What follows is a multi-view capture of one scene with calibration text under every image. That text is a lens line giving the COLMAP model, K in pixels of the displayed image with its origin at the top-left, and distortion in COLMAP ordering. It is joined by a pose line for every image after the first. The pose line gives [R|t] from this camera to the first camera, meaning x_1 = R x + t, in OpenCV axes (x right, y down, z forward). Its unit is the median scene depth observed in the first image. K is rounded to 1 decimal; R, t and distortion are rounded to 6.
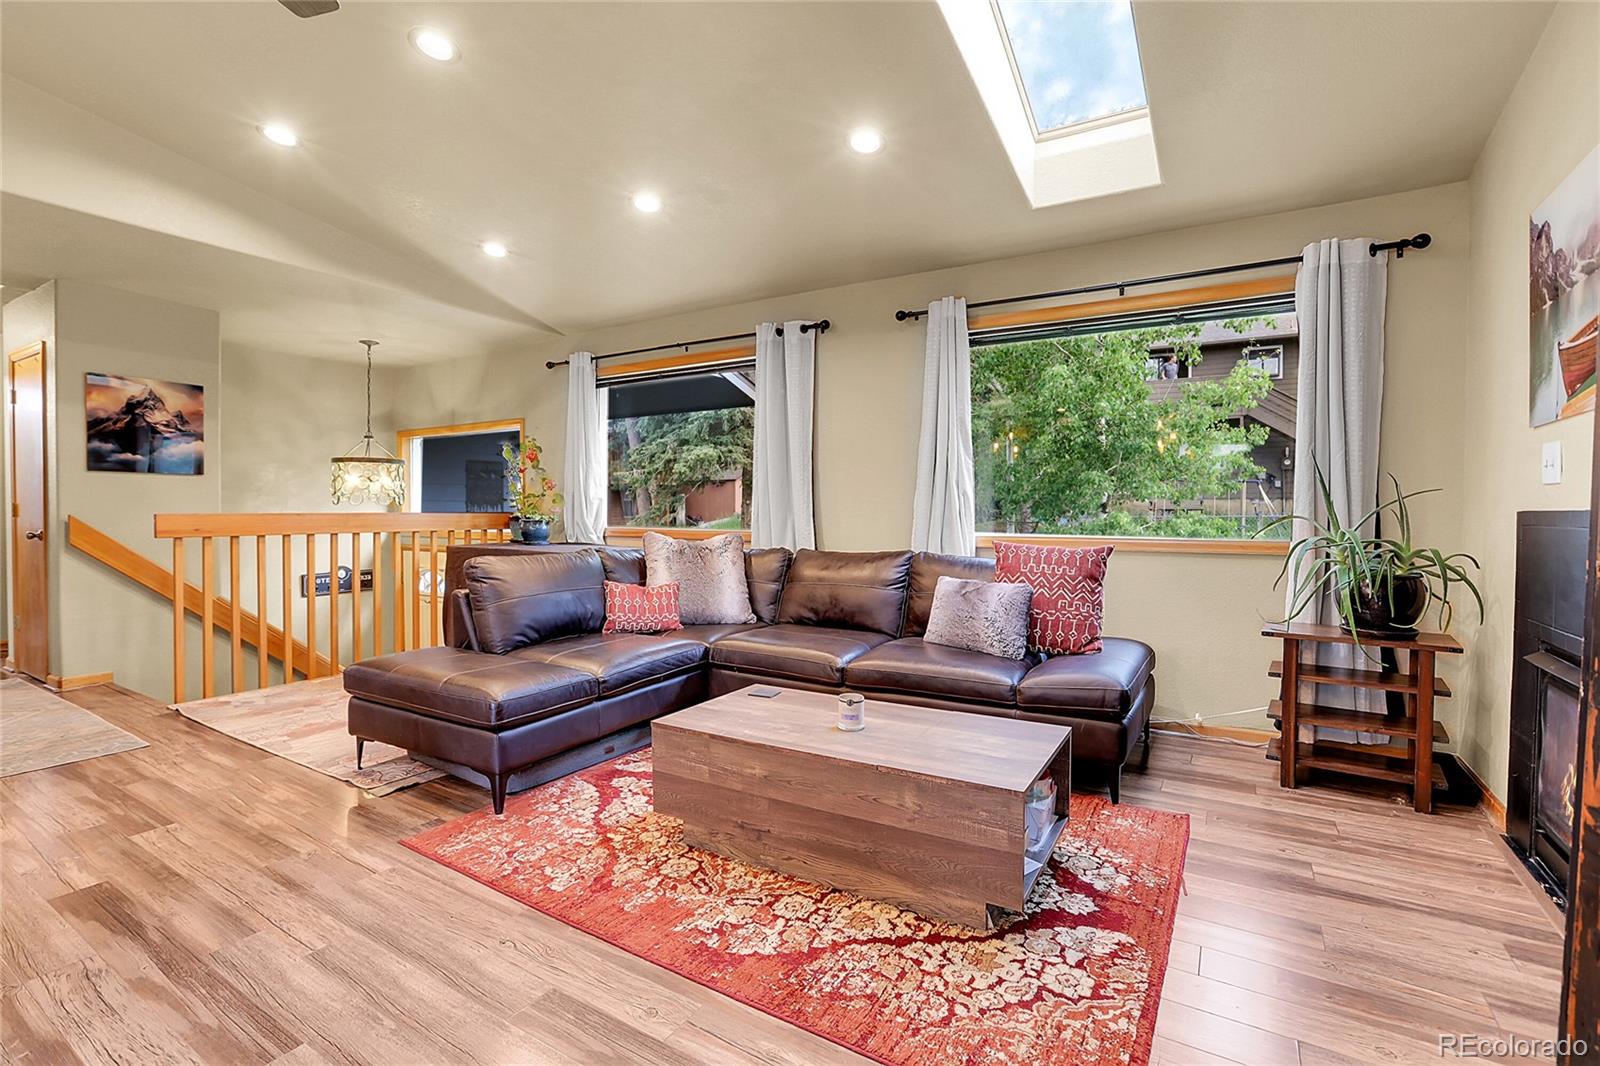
lens RADIAL K [[725.4, 0, 799.7], [0, 725.4, 524.0], [0, 0, 1]] dist [-0.046813, 0.012009]
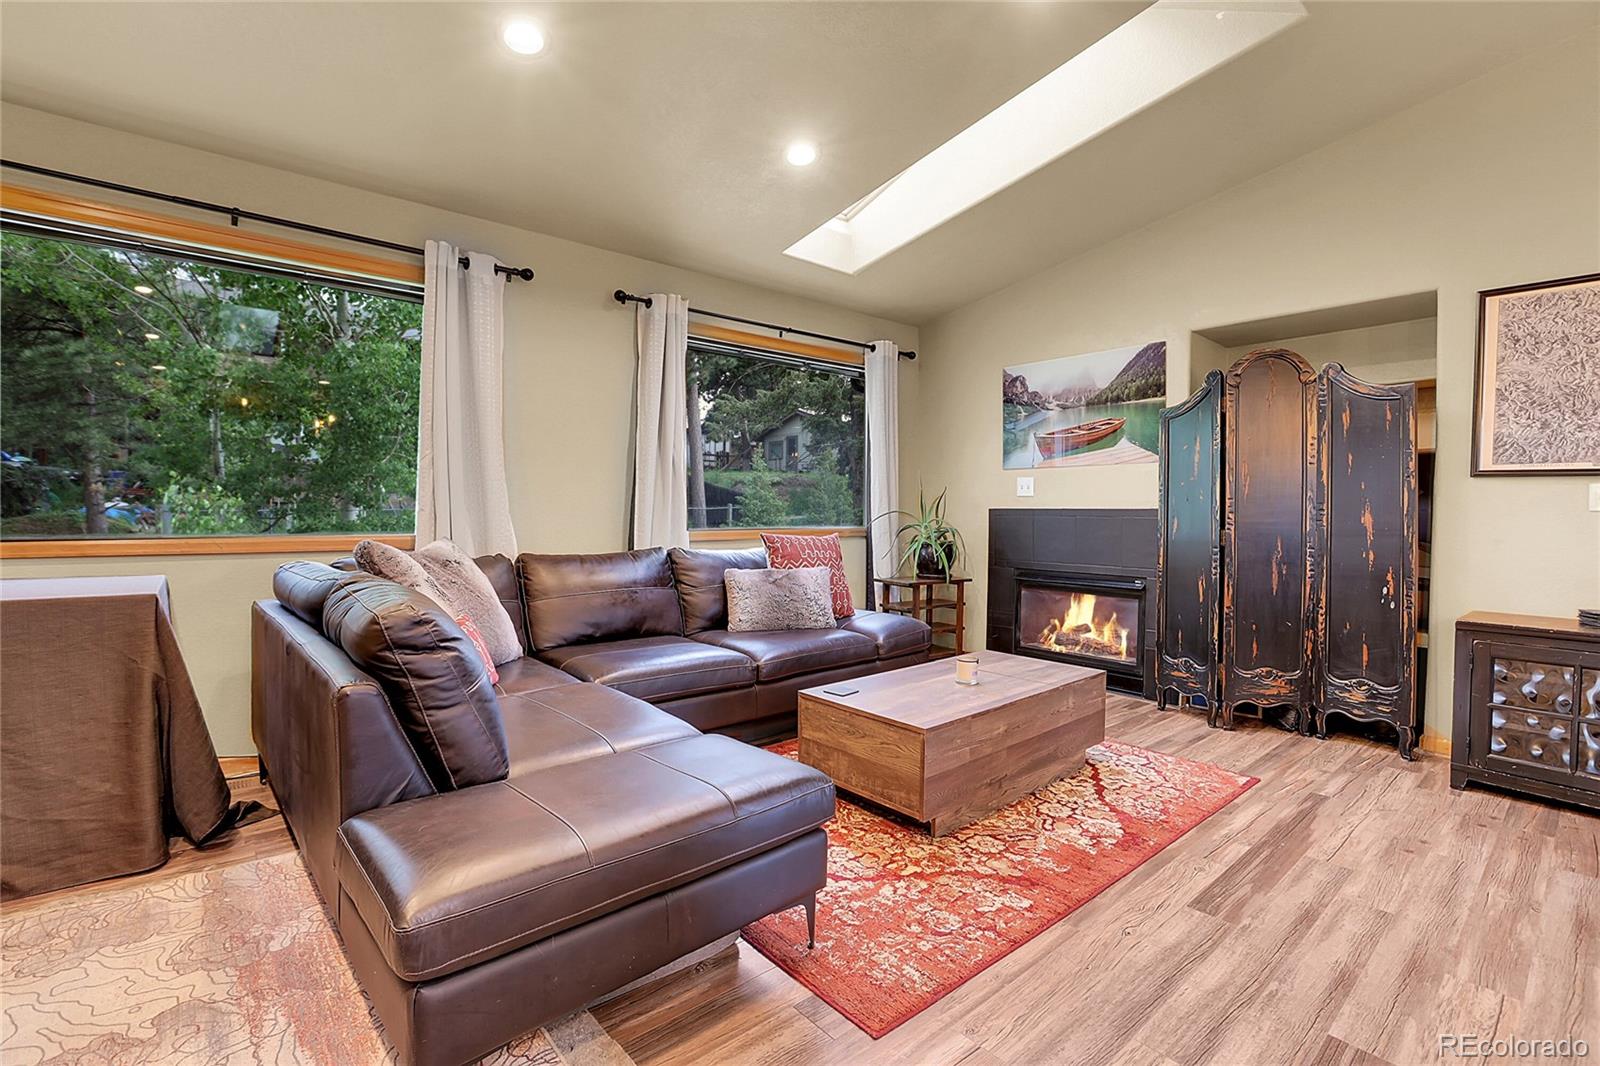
lens RADIAL K [[721.7, 0, 797.5], [0, 721.7, 525.5], [0, 0, 1]] dist [-0.043775, 0.012890]
pose [[0.316495, -0.023381, 0.948306, -1.227622], [0.011373, 0.999718, 0.020853, -0.020178], [-0.948526, 0.004185, 0.316671, 0.909439]]
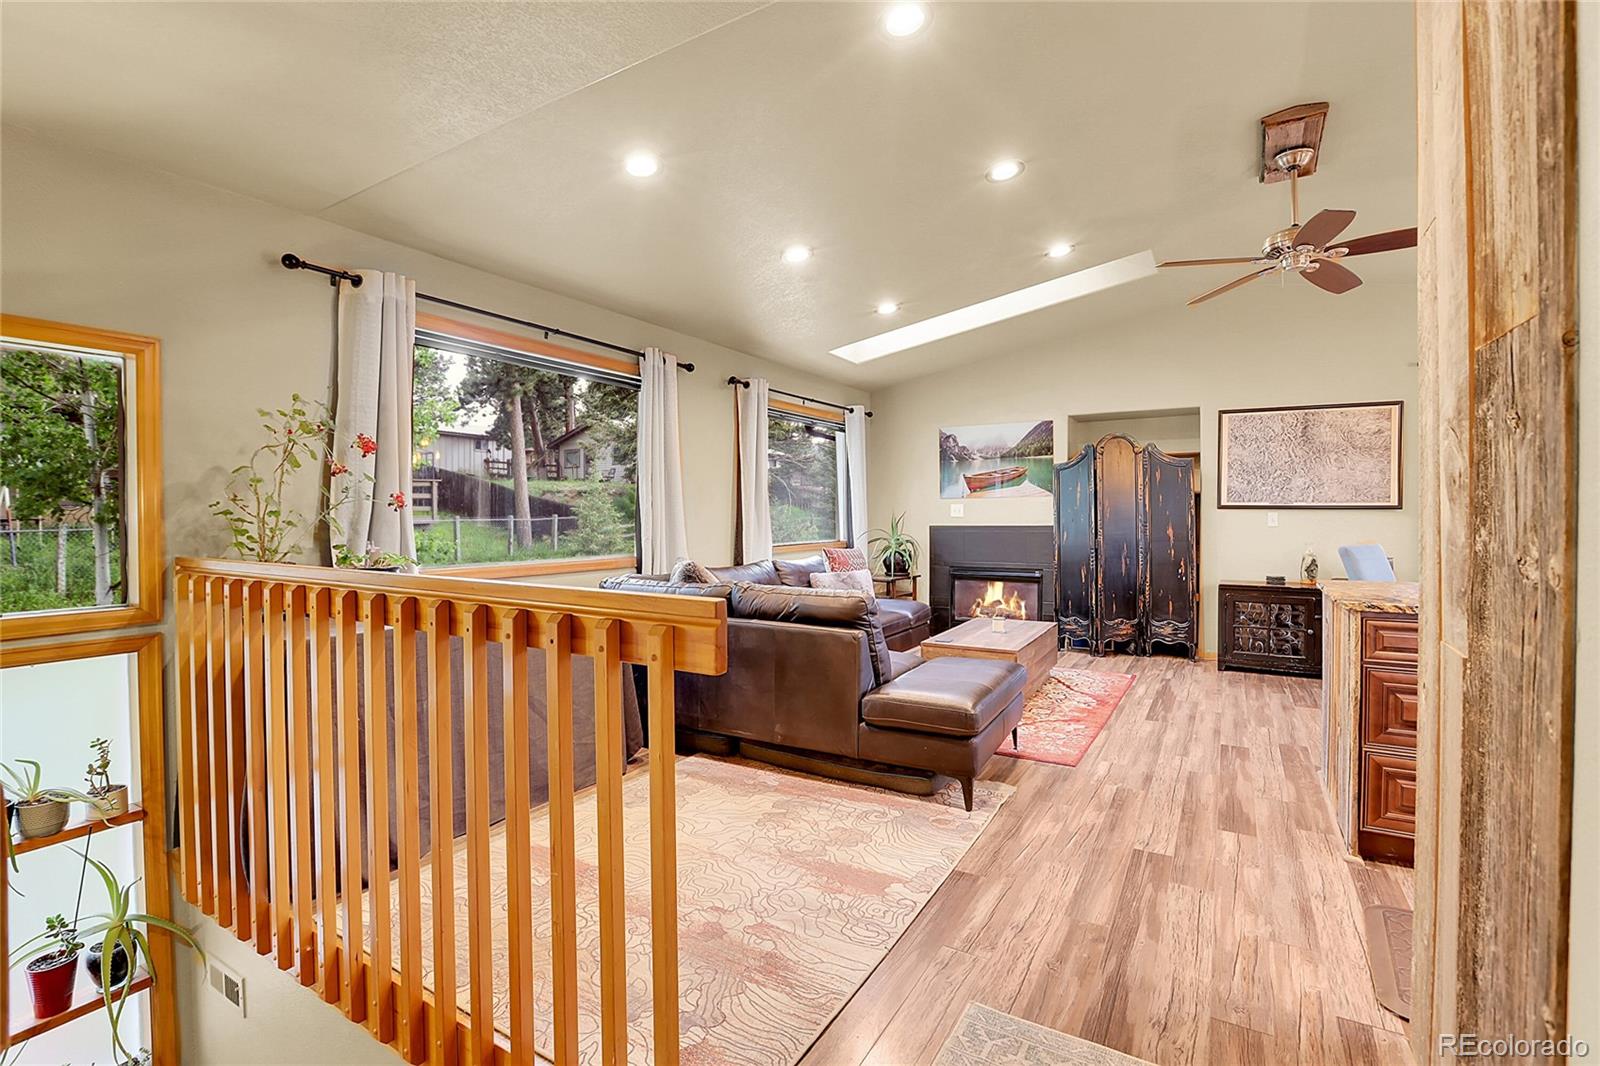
lens RADIAL K [[725.4, 0, 799.7], [0, 725.4, 524.0], [0, 0, 1]] dist [-0.046813, 0.012009]
pose [[-0.002348, -0.017322, 0.999847, -2.134979], [0.022840, 0.999588, 0.017371, -0.095197], [-0.999736, 0.022877, -0.001951, 1.636174]]
